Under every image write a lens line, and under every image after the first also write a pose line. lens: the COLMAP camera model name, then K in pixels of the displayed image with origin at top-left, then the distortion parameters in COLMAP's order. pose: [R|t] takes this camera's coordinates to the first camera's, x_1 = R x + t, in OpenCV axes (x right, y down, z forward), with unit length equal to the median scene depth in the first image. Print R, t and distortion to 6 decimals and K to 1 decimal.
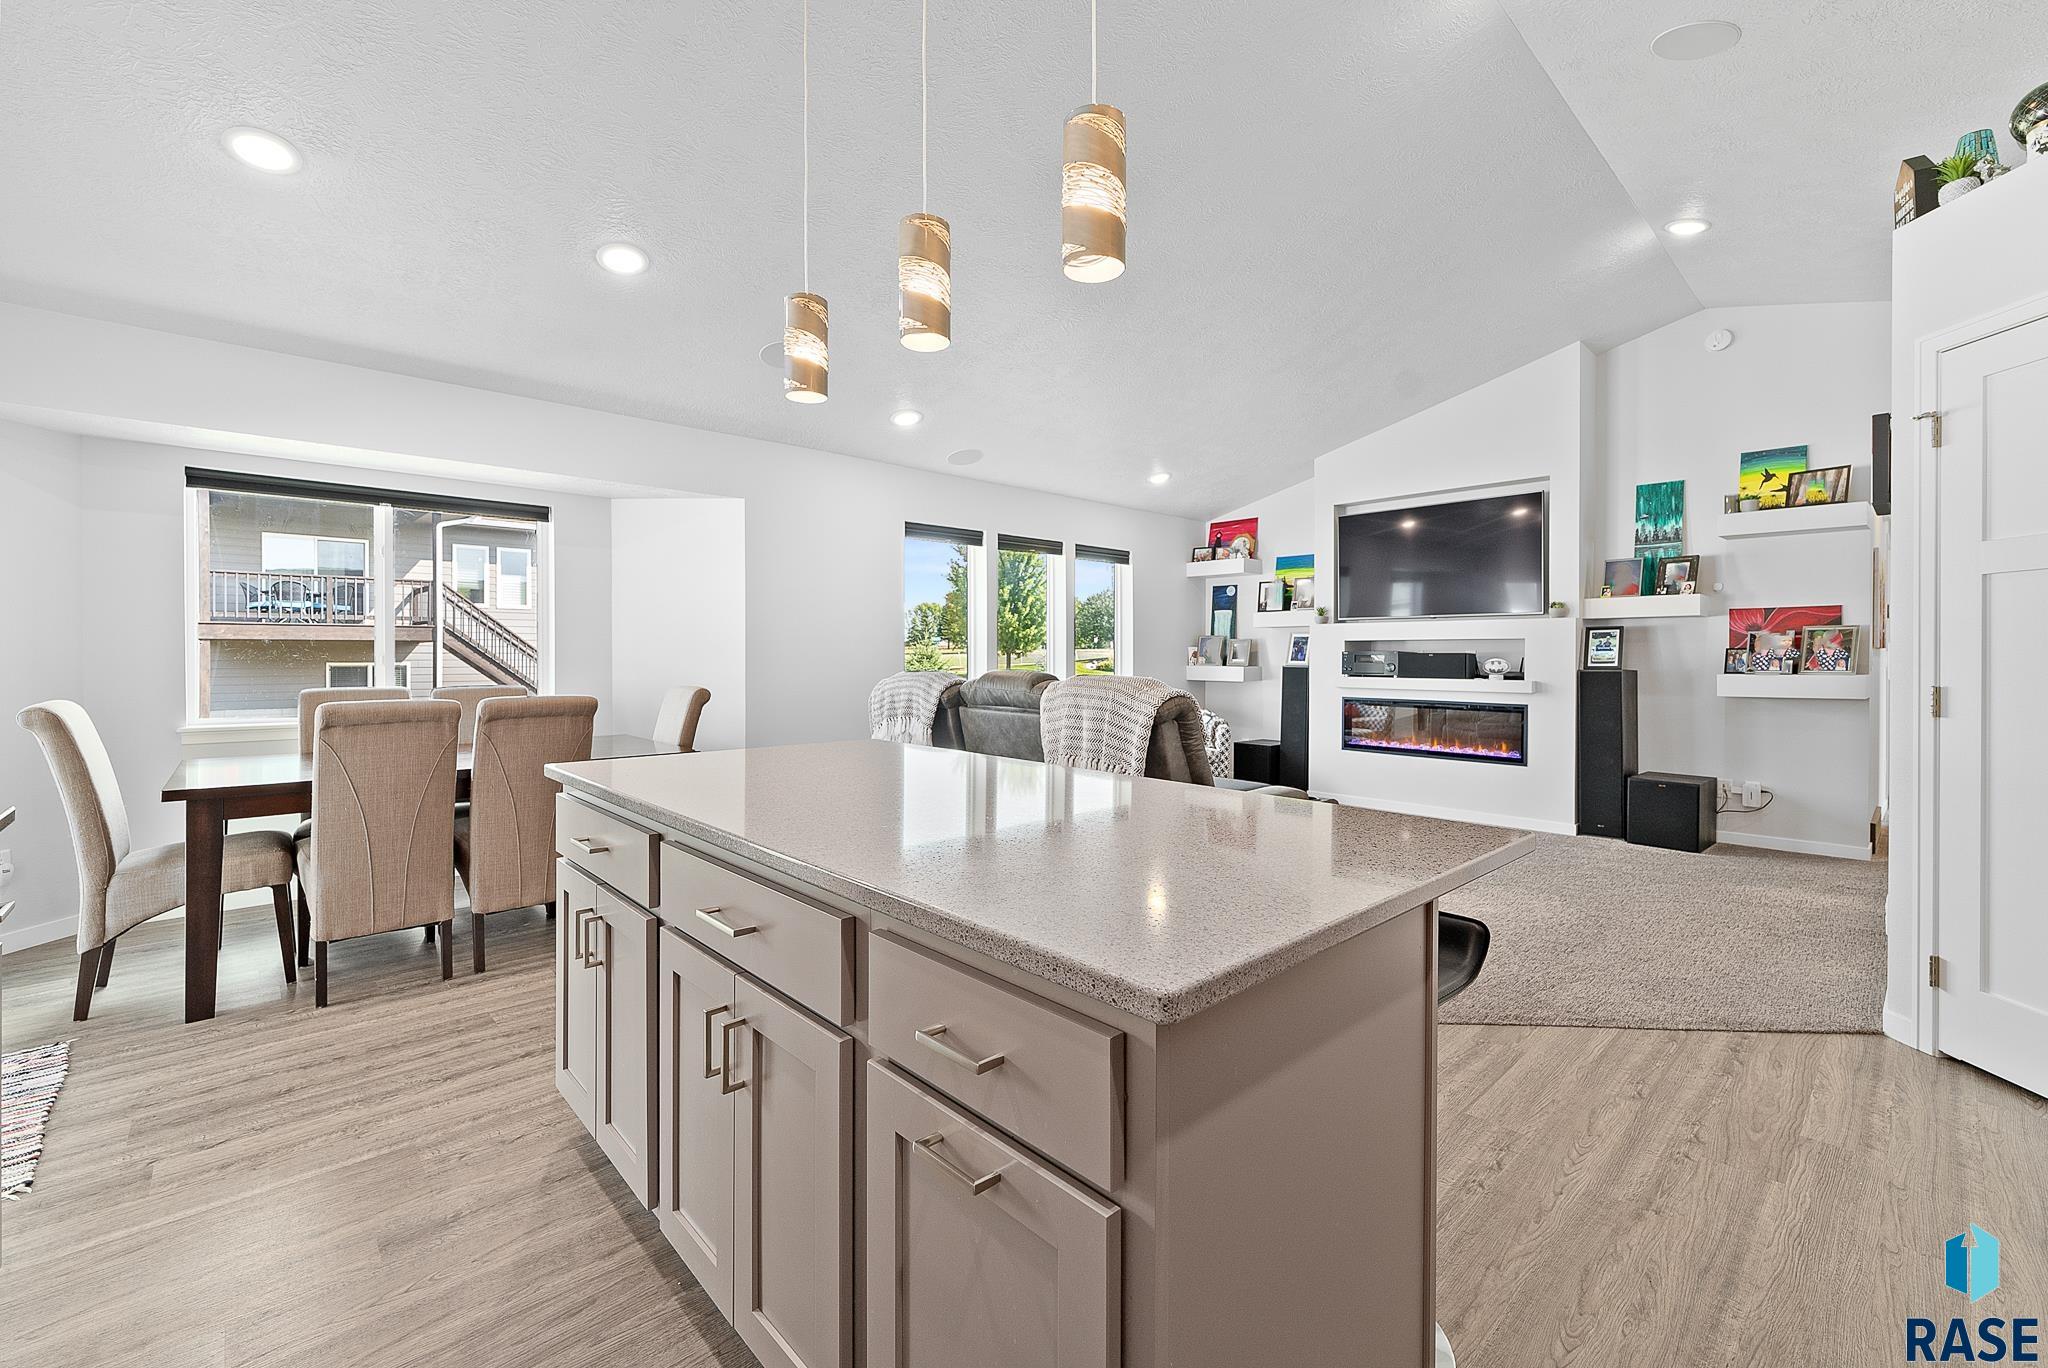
lens RADIAL K [[849.7, 0, 1019.5], [0, 849.7, 662.5], [0, 0, 1]] dist [-0.000363, -0.000122]
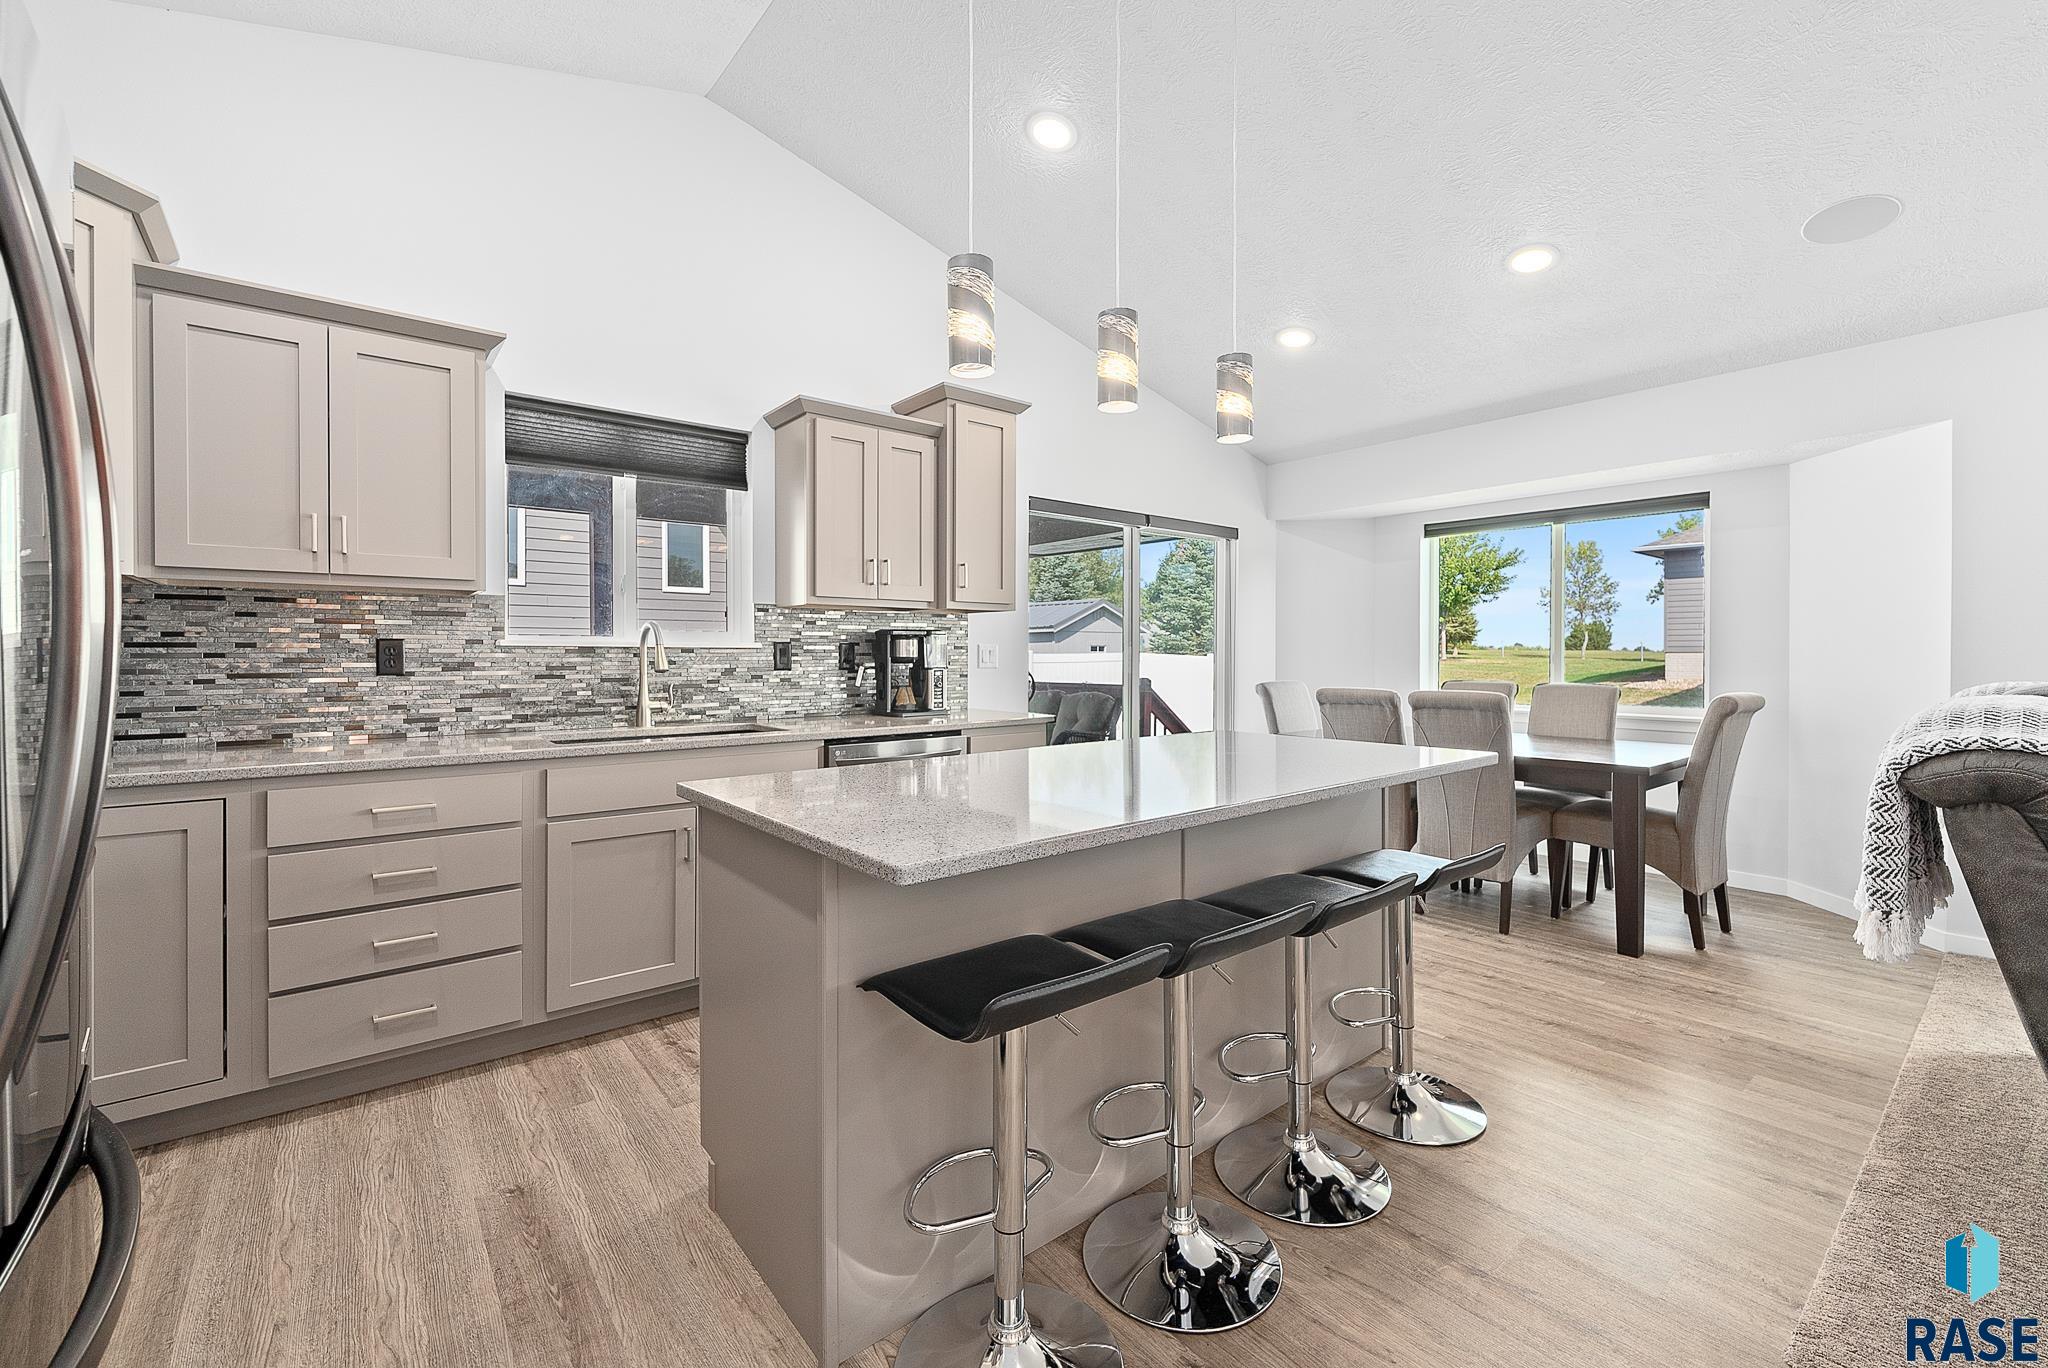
lens RADIAL K [[845.6, 0, 1019.5], [0, 845.6, 660.7], [0, 0, 1]] dist [0.000125, -0.000088]
pose [[-0.069117, 0.007478, -0.997581, 0.335159], [-0.007922, 0.999936, 0.008045, -0.002551], [0.997577, 0.008459, -0.069054, 0.274591]]
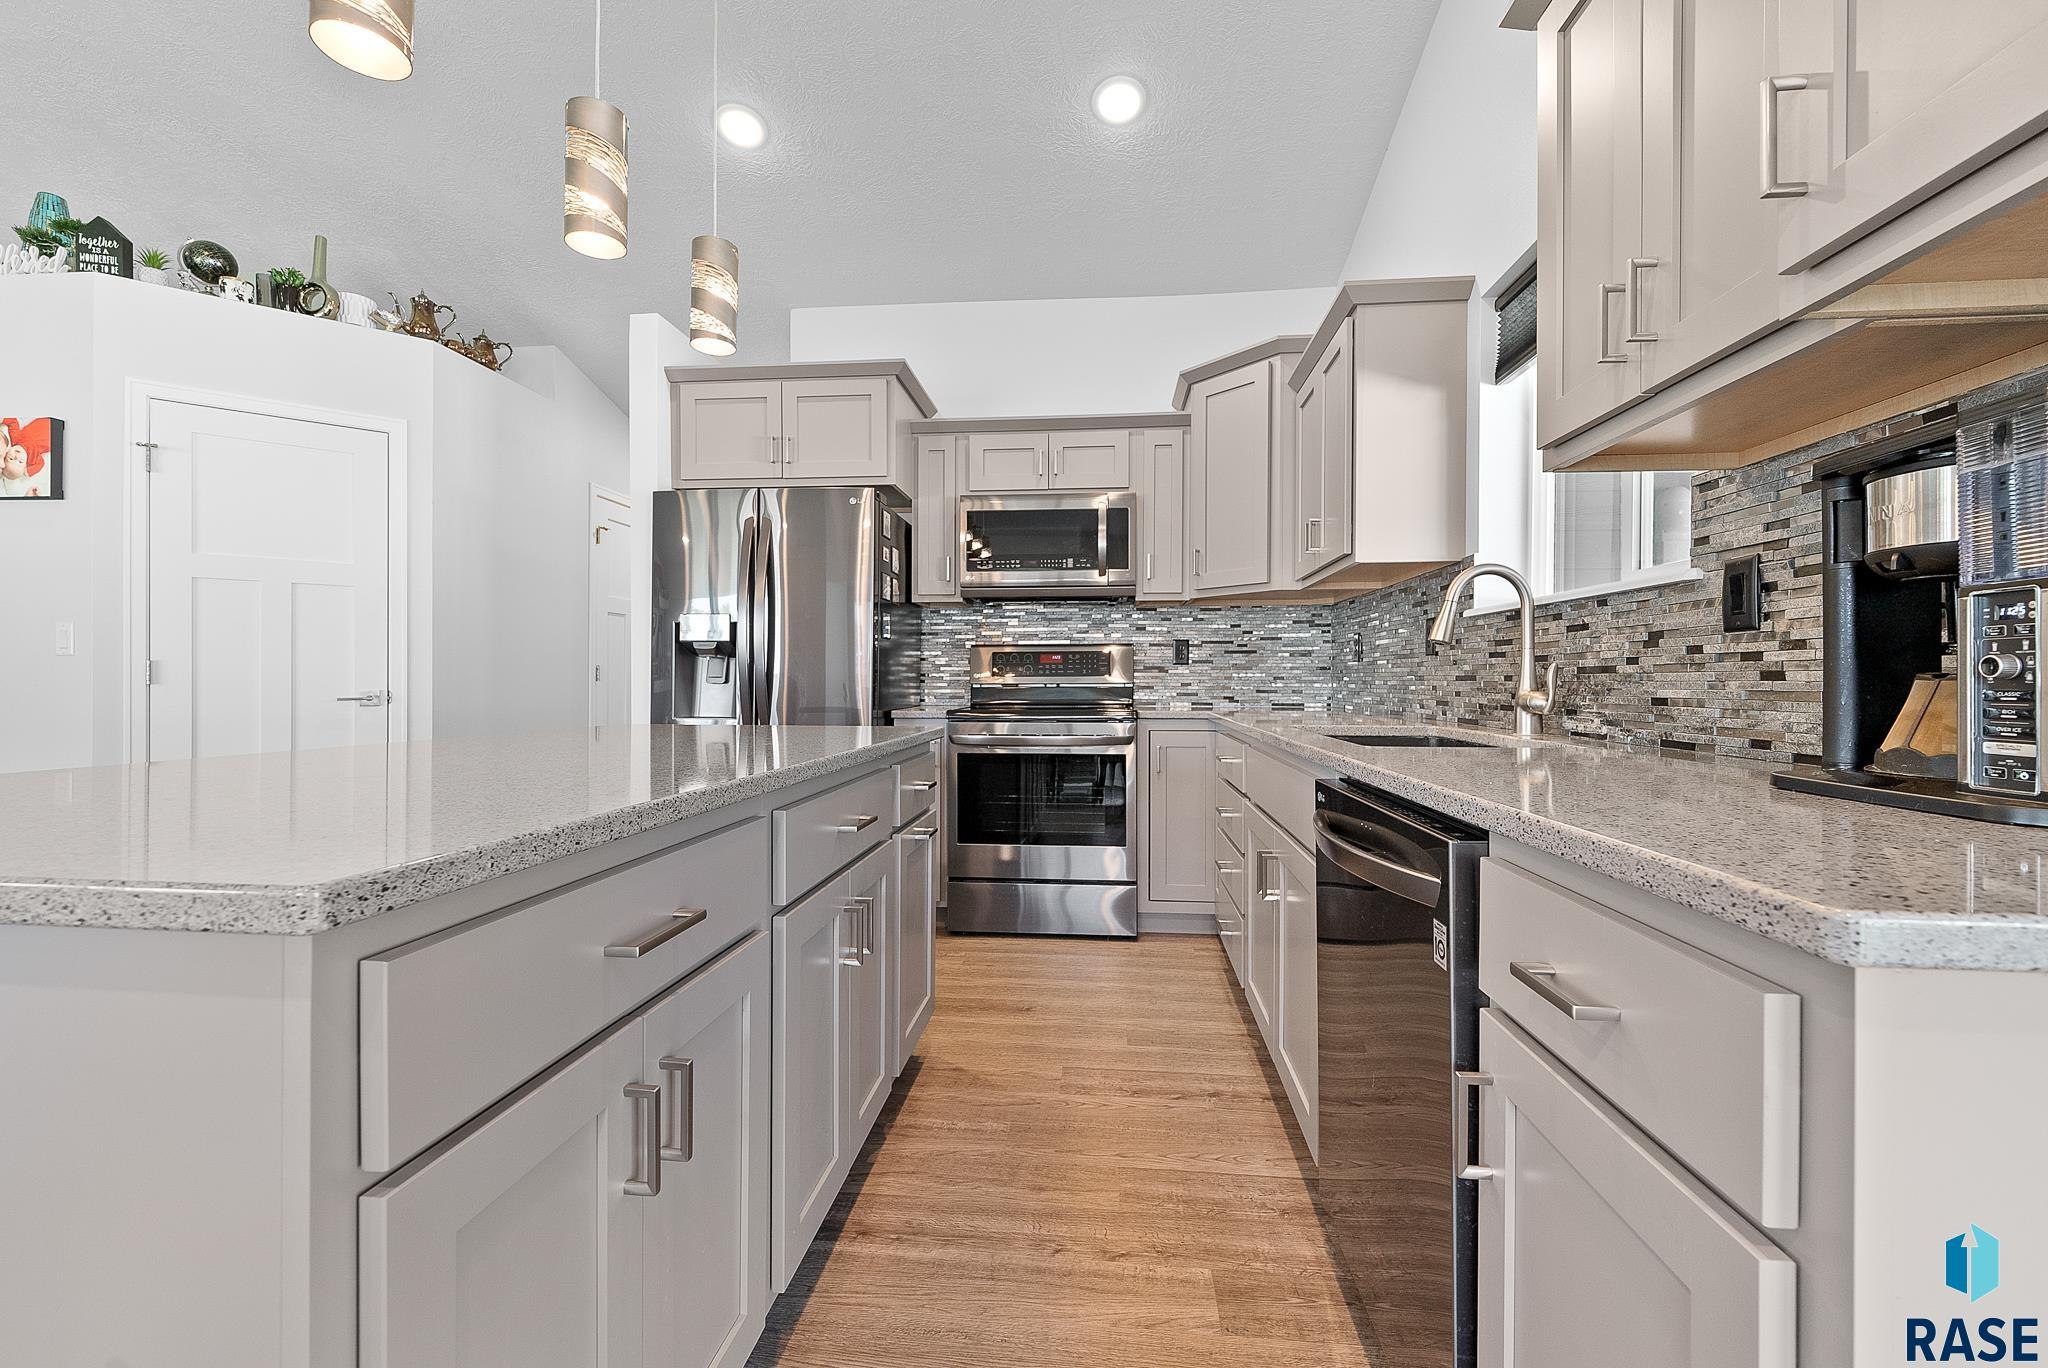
lens RADIAL K [[849.8, 0, 1023.6], [0, 849.8, 677.1], [0, 0, 1]] dist [-0.000641, -0.000609]
pose [[-0.657652, -0.001400, 0.753321, -0.312794], [0.001110, 0.999995, 0.002827, 0.022602], [-0.753321, 0.002695, -0.657647, 0.364991]]
